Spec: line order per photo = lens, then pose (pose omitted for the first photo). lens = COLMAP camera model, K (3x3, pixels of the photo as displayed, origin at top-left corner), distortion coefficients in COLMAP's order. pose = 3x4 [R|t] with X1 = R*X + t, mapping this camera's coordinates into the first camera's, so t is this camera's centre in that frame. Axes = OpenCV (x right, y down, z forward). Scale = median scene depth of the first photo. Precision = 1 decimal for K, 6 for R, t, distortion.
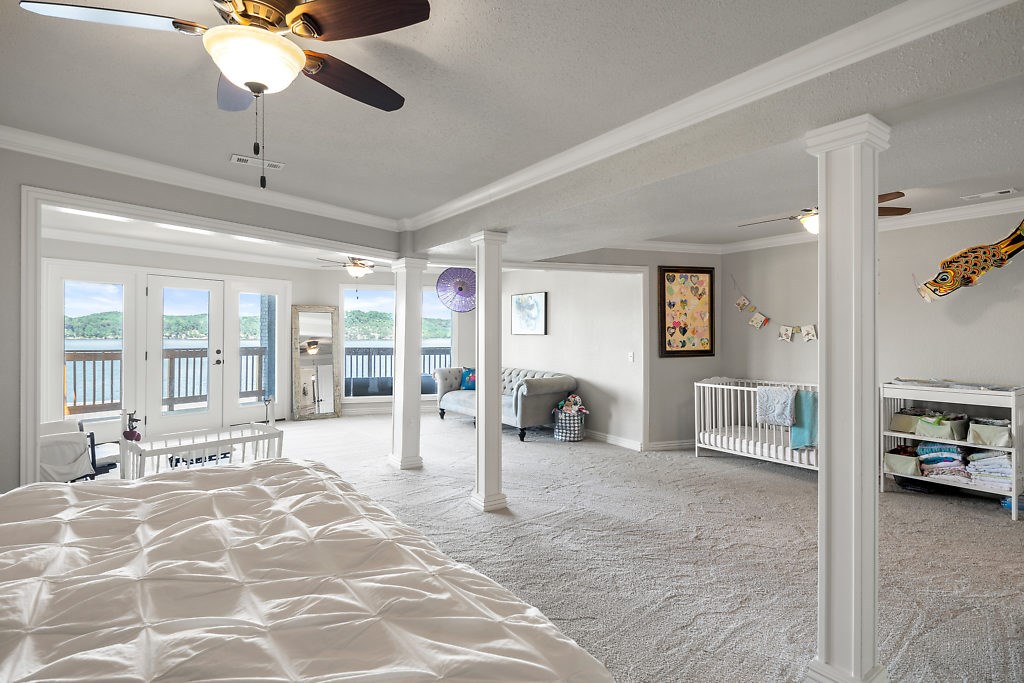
lens RADIAL K [[498.6, 0, 503.6], [0, 498.6, 336.6], [0, 0, 1]] dist [0.003811, -0.003411]
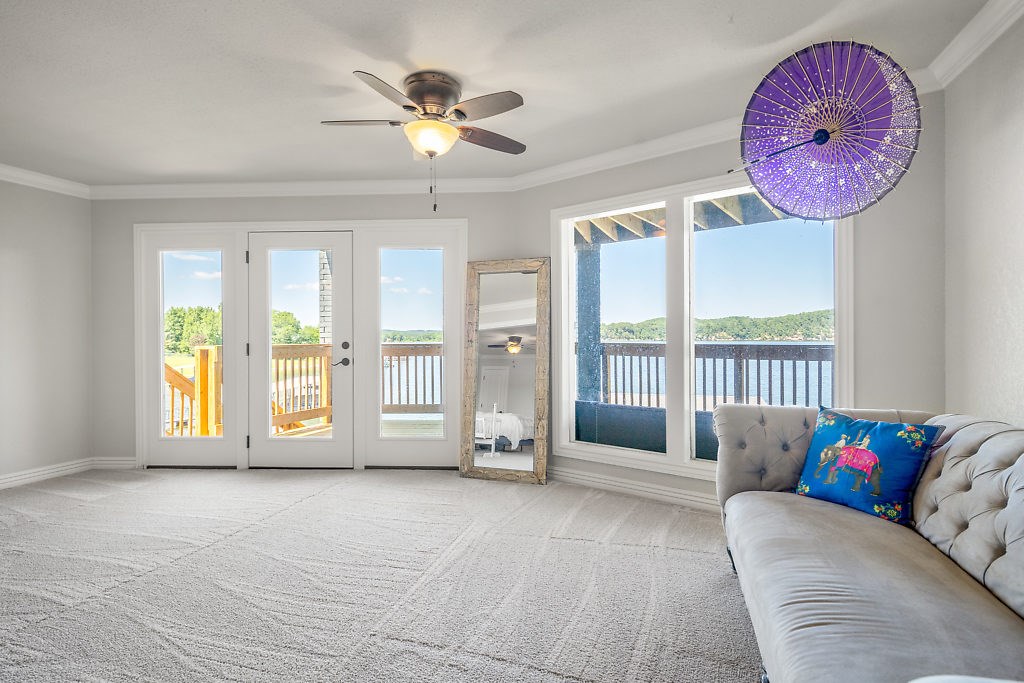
lens RADIAL K [[498.6, 0, 501.0], [0, 498.6, 340.4], [0, 0, 1]] dist [0.003811, -0.003411]
pose [[0.560610, -0.003514, -0.828073, 0.049266], [0.007609, 0.999971, 0.000908, 0.021276], [0.828045, -0.006810, 0.560620, 0.699489]]
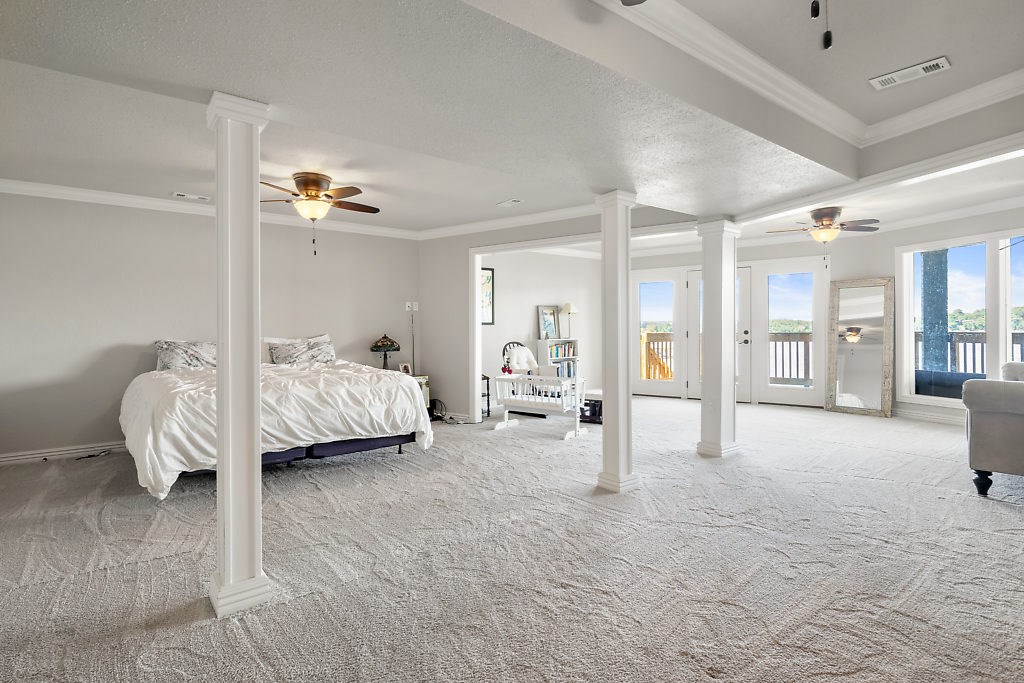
lens RADIAL K [[498.6, 0, 505.4], [0, 498.6, 332.7], [0, 0, 1]] dist [0.003811, -0.003411]
pose [[0.032711, -0.001322, -0.999464, 0.434970], [0.005183, 0.999986, -0.001153, 0.025096], [0.999451, -0.005143, 0.032717, 0.376970]]
